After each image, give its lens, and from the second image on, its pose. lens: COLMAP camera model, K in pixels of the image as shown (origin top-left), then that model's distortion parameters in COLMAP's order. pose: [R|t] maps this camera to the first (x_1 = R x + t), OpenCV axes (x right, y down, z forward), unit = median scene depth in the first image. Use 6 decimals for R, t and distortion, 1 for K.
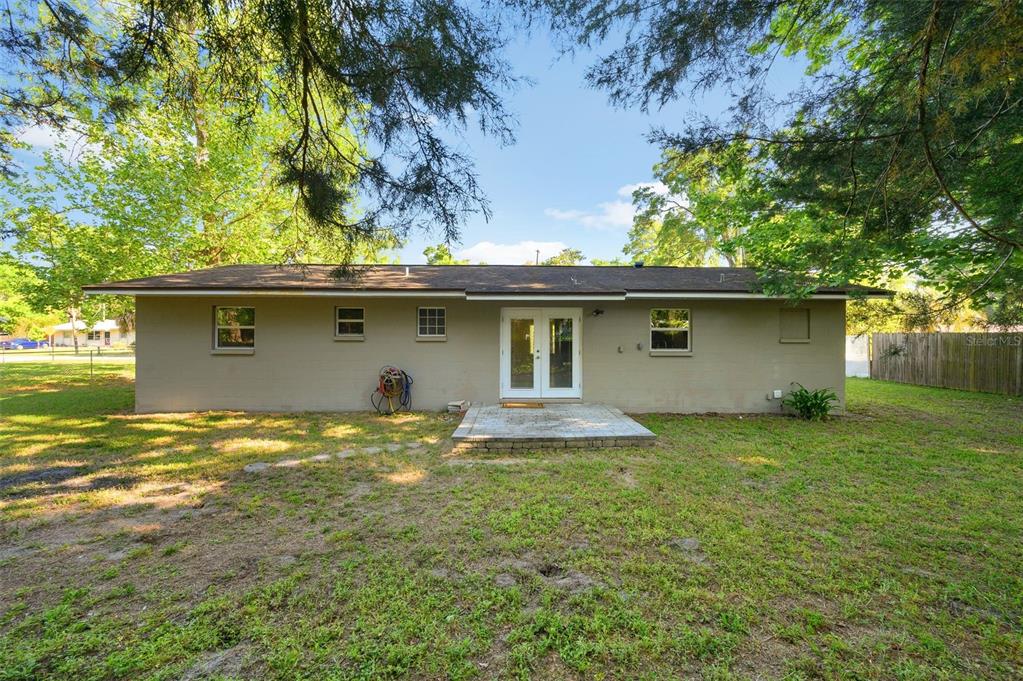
lens RADIAL K [[407.0, 0, 514.4], [0, 407.0, 347.0], [0, 0, 1]] dist [0.000033, 0.000065]
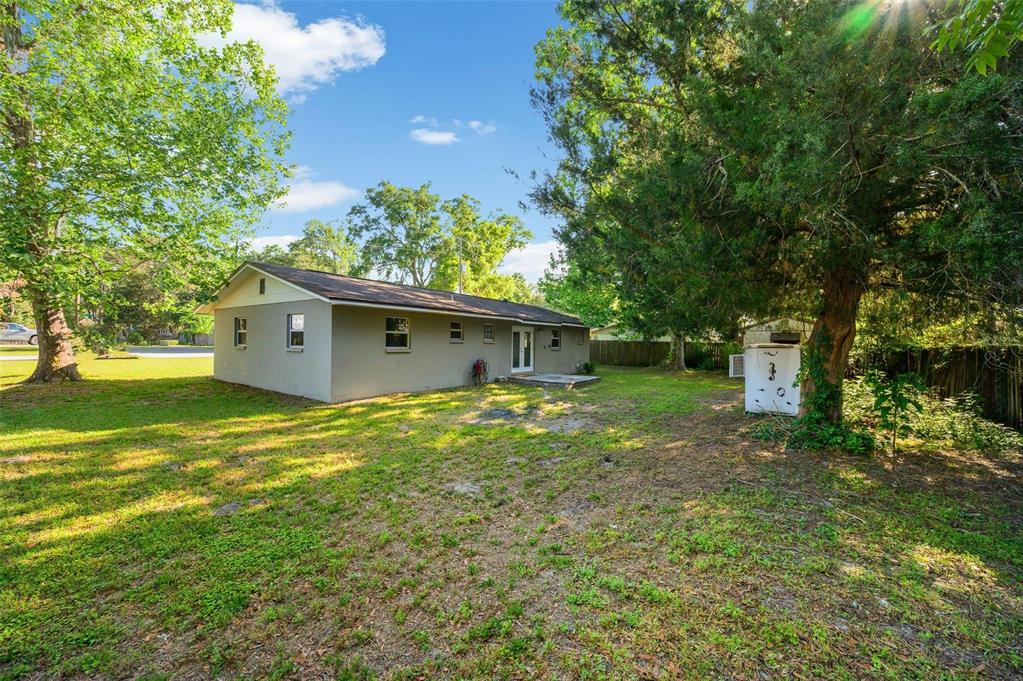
lens RADIAL K [[407.0, 0, 514.4], [0, 407.0, 347.0], [0, 0, 1]] dist [0.000033, 0.000065]
pose [[0.613961, -0.005480, 0.789317, -1.494424], [0.002295, 0.999984, 0.005158, -0.006101], [-0.789333, -0.001355, 0.613964, -0.167532]]
